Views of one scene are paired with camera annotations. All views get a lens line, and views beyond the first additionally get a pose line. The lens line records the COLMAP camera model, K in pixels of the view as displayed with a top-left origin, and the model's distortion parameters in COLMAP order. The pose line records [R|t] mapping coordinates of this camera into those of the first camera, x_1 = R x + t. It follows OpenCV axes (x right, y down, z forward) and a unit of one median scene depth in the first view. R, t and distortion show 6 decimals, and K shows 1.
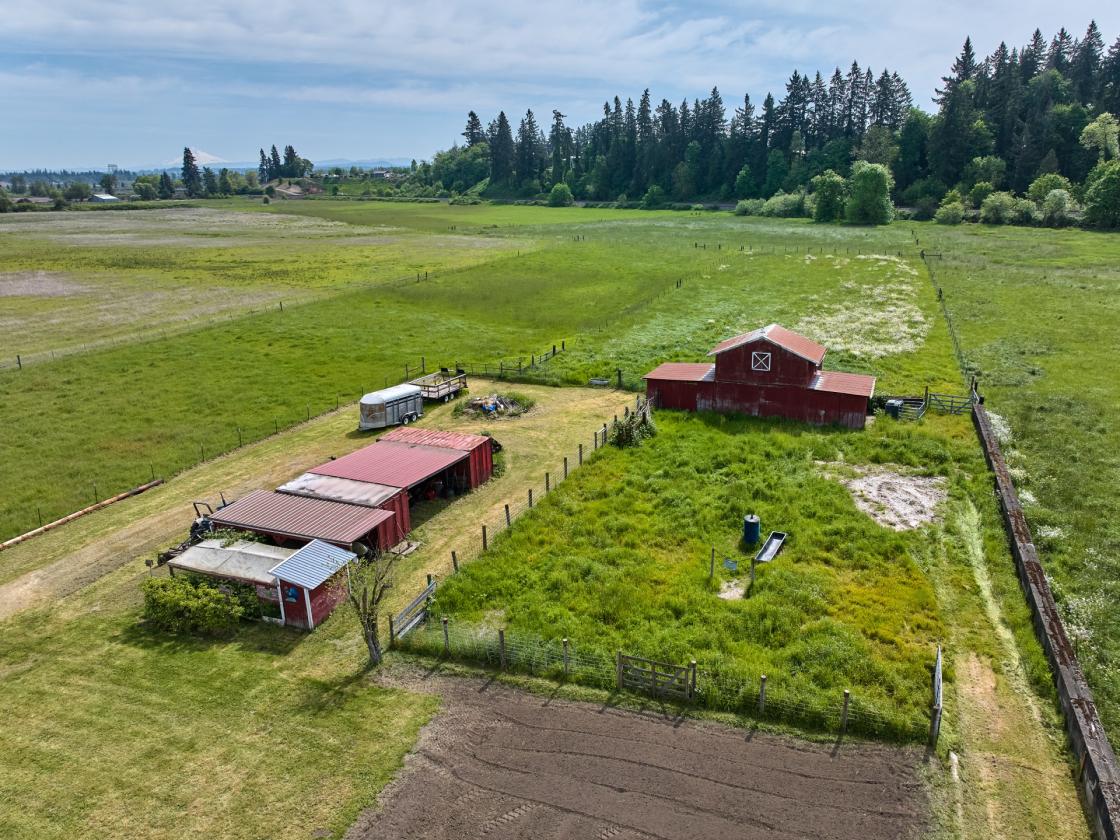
lens RADIAL K [[789.6, 0, 583.9], [0, 789.6, 412.7], [0, 0, 1]] dist [0.017338, -0.002774]
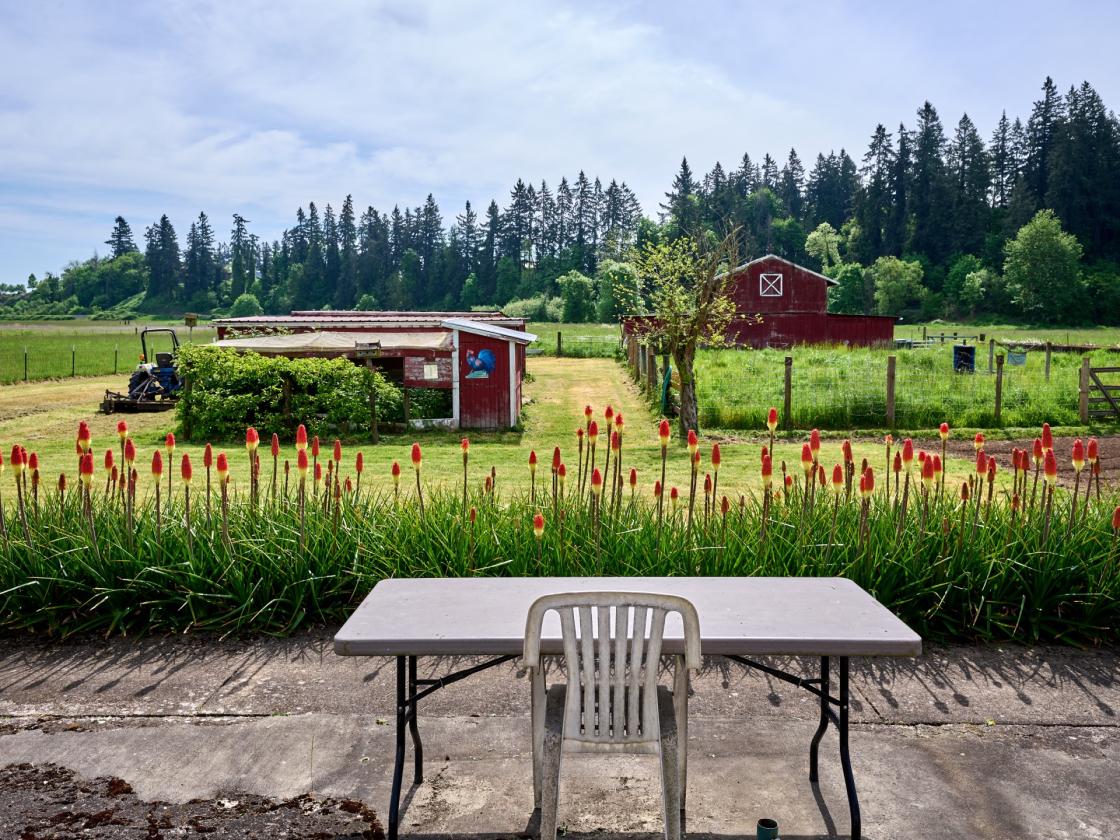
lens RADIAL K [[917.2, 0, 563.8], [0, 917.2, 380.8], [0, 0, 1]] dist [-0.001035, -0.000887]
pose [[0.942345, -0.004632, 0.334610, -0.049085], [0.079295, 0.974518, -0.209827, 0.035345], [-0.325111, 0.224262, 0.918700, 0.035042]]
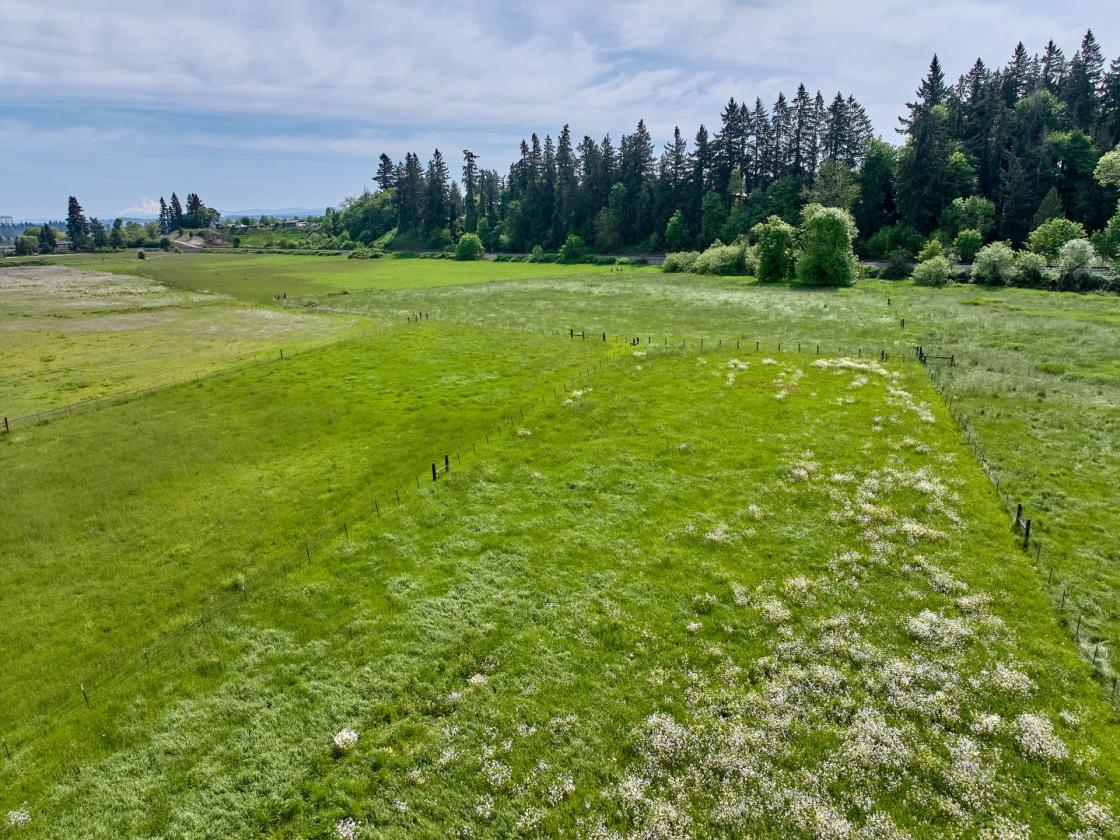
lens RADIAL K [[791.9, 0, 587.1], [0, 791.9, 419.6], [0, 0, 1]] dist [0.019581, -0.004680]
pose [[0.998481, -0.023314, 0.049930, 0.065310], [0.025587, 0.998643, -0.045370, -0.059701], [-0.048804, 0.046579, 0.997722, 0.189197]]
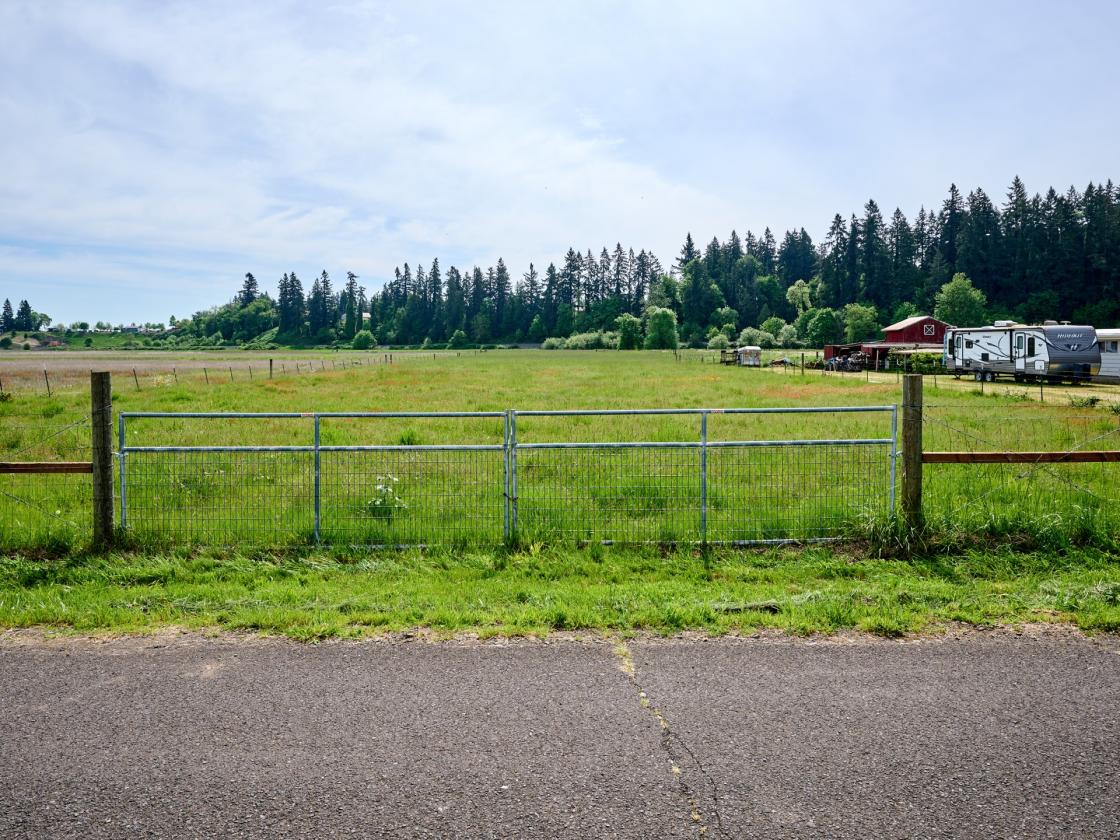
lens RADIAL K [[727.7, 0, 549.9], [0, 727.7, 361.9], [0, 0, 1]] dist [-0.000740, -0.000747]
pose [[0.934703, 0.004974, 0.355394, -0.196692], [0.091264, 0.963019, -0.253507, 0.057978], [-0.343512, 0.269388, 0.899683, -0.032530]]
